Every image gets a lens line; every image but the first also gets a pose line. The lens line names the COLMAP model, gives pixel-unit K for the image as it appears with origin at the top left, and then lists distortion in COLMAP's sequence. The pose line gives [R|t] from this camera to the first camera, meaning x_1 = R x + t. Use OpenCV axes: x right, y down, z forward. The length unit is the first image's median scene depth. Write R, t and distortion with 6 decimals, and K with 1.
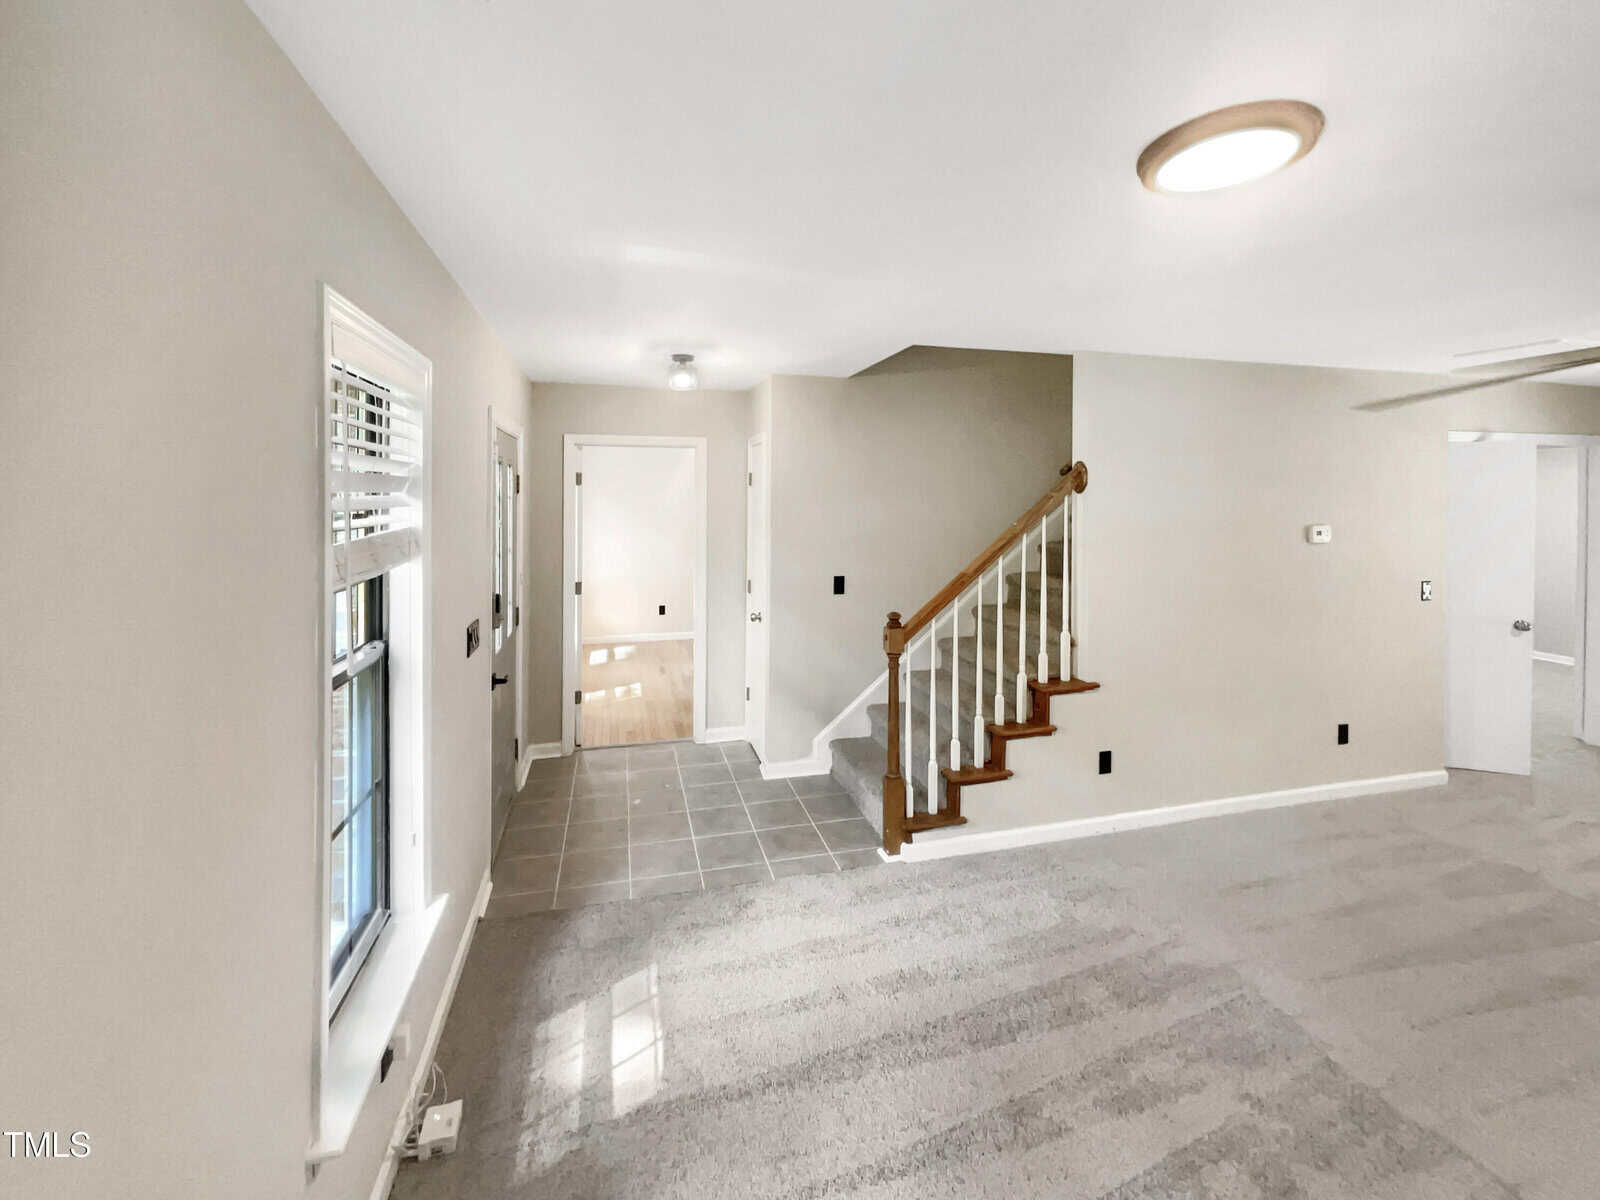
lens RADIAL K [[687.2, 0, 801.4], [0, 687.2, 579.7], [0, 0, 1]] dist [-0.000342, 0.006969]
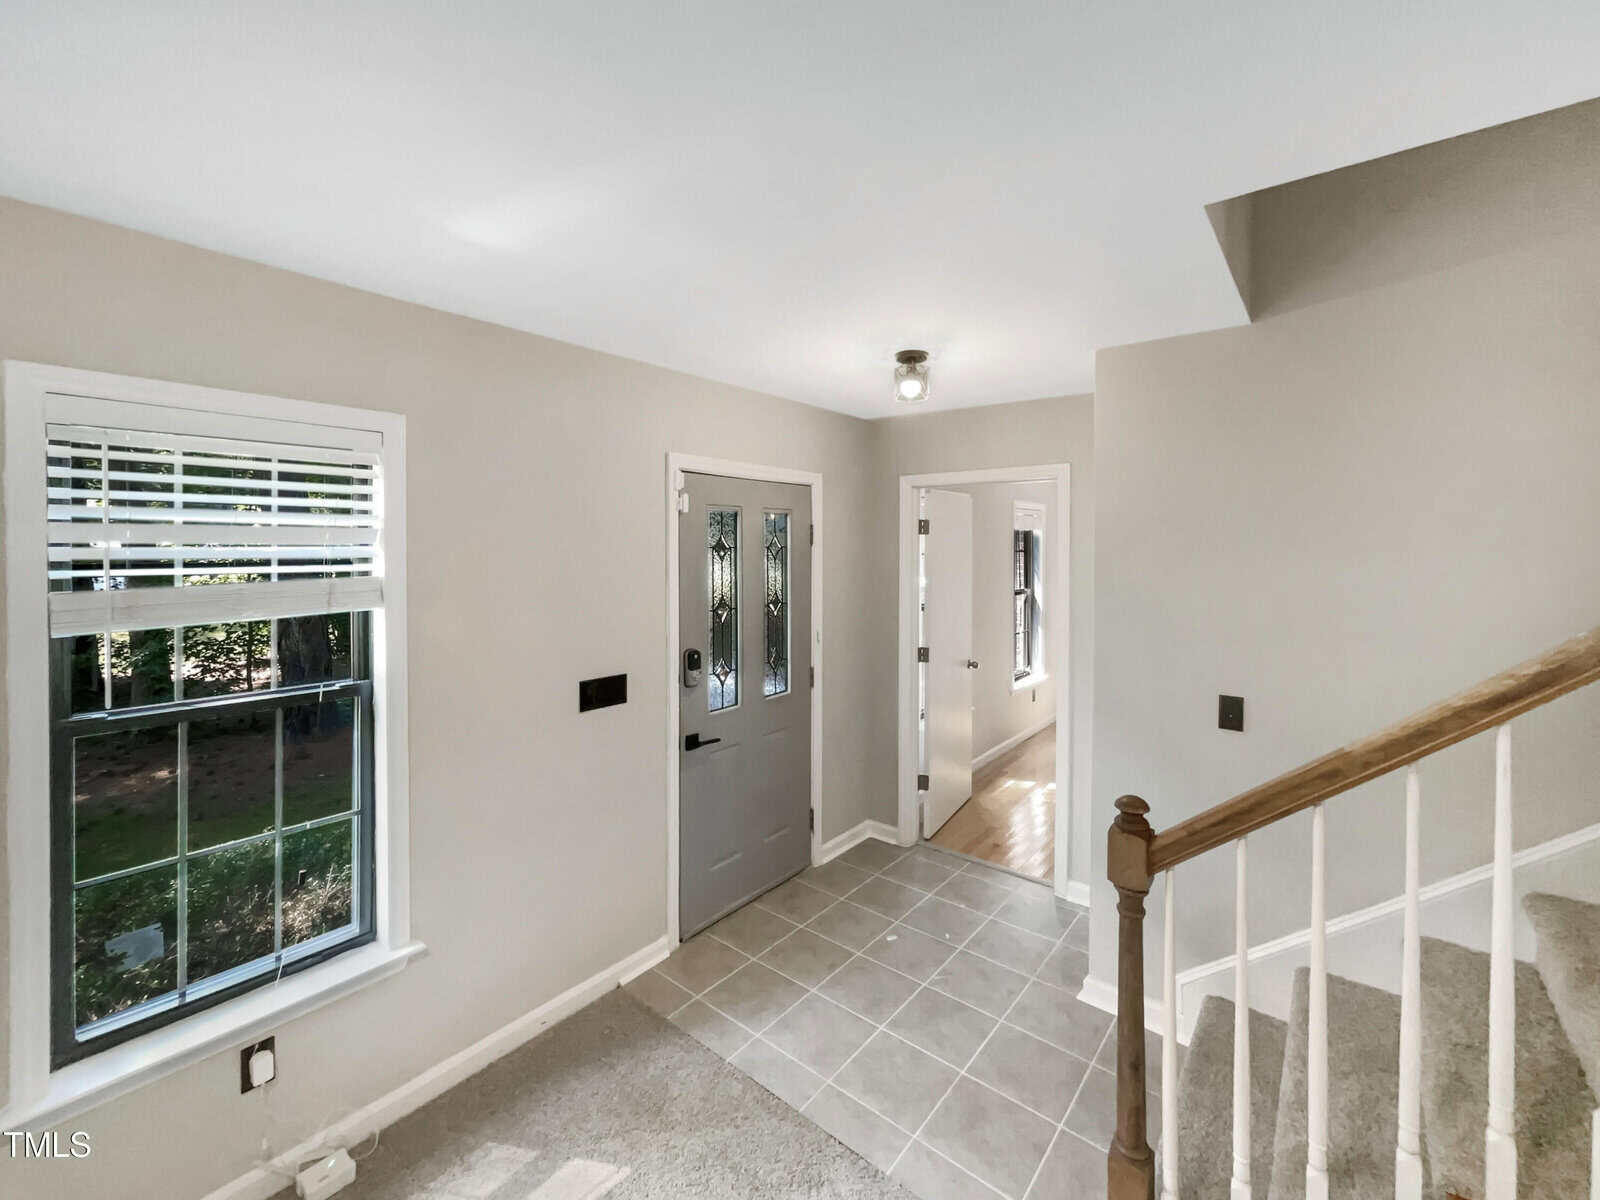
lens RADIAL K [[671.5, 0, 801.6], [0, 671.5, 594.2], [0, 0, 1]] dist [0.000332, 0.000127]
pose [[0.579653, 0.058038, -0.812794, 0.351473], [-0.098236, 0.995163, 0.001002, -0.065274], [0.808920, 0.079265, 0.582550, 0.520919]]
